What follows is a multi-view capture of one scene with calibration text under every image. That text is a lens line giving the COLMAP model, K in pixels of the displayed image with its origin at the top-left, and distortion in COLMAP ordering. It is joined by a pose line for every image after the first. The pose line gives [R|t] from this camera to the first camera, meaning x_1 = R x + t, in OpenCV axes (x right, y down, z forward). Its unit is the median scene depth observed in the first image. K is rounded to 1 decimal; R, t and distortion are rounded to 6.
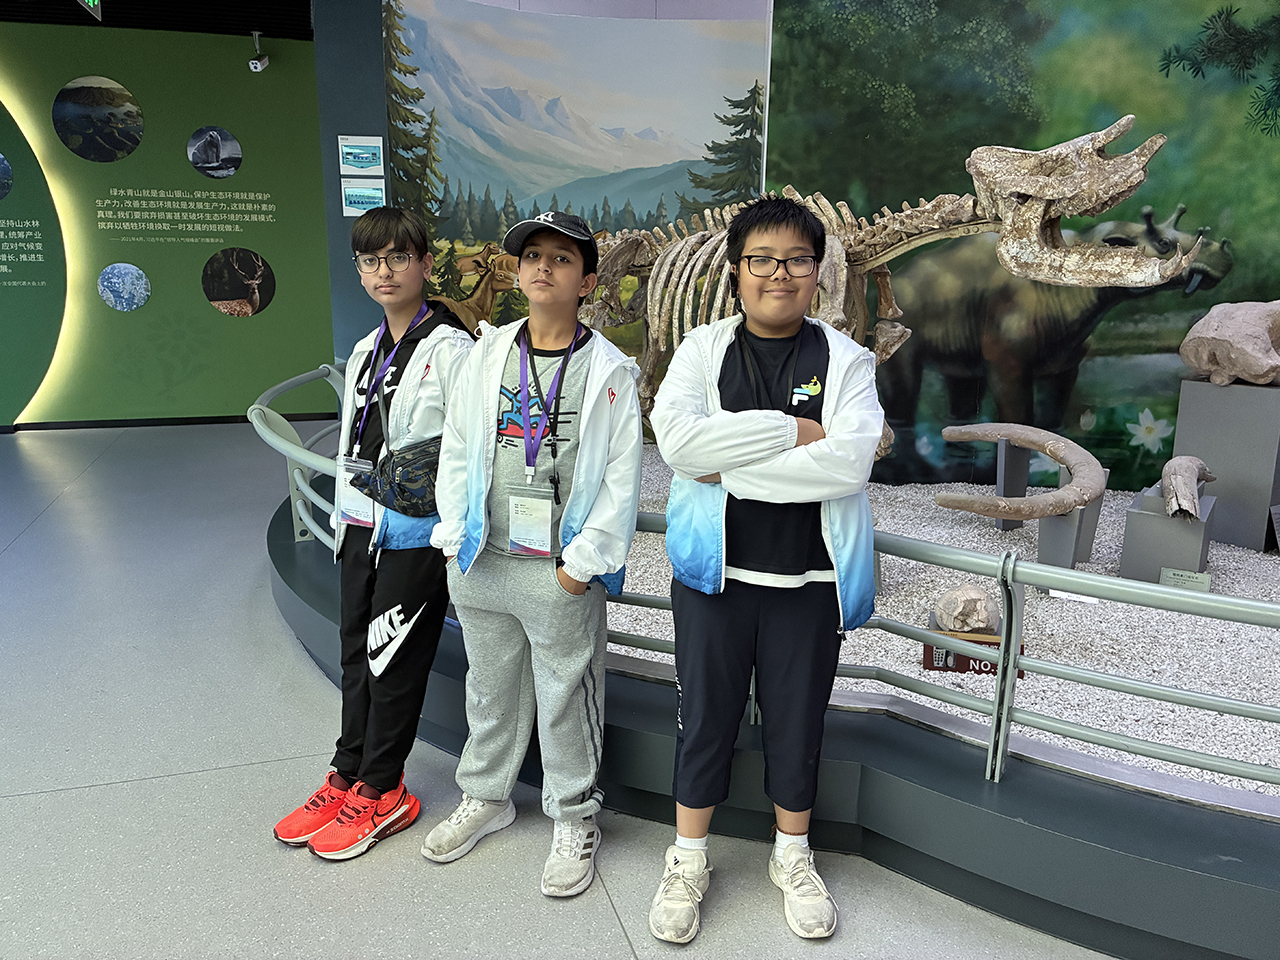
lens RADIAL K [[962.2, 0, 640.0], [0, 962.2, 480.0], [0, 0, 1]] dist [0.049041, -0.069138]
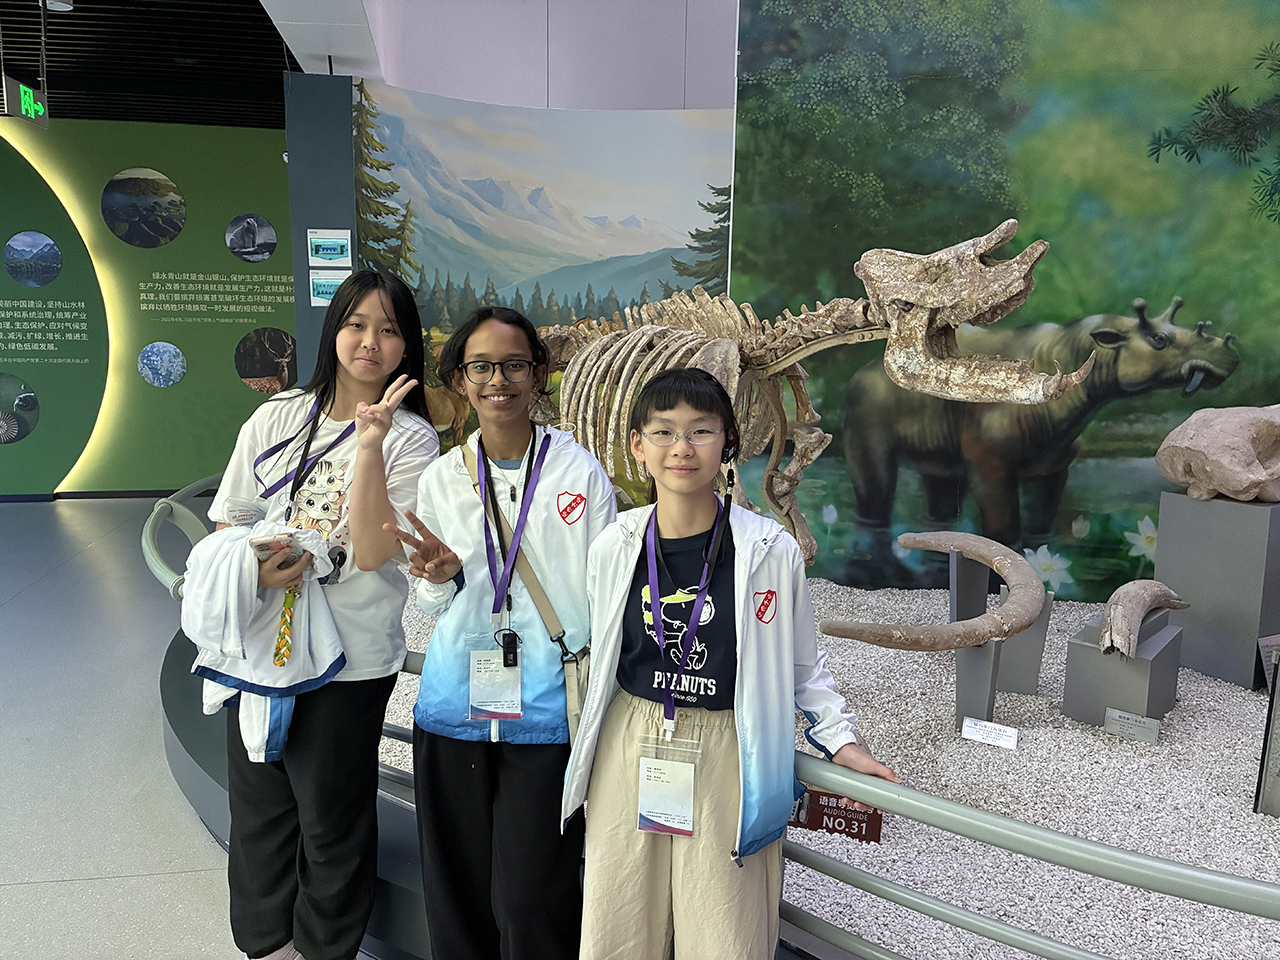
lens RADIAL K [[962.2, 0, 640.0], [0, 962.2, 480.0], [0, 0, 1]] dist [0.049041, -0.069138]
pose [[0.993338, 0.022976, -0.112922, 0.153921], [-0.030275, 0.997532, -0.063358, -0.035971], [0.111187, 0.066355, 0.991582, 0.041778]]
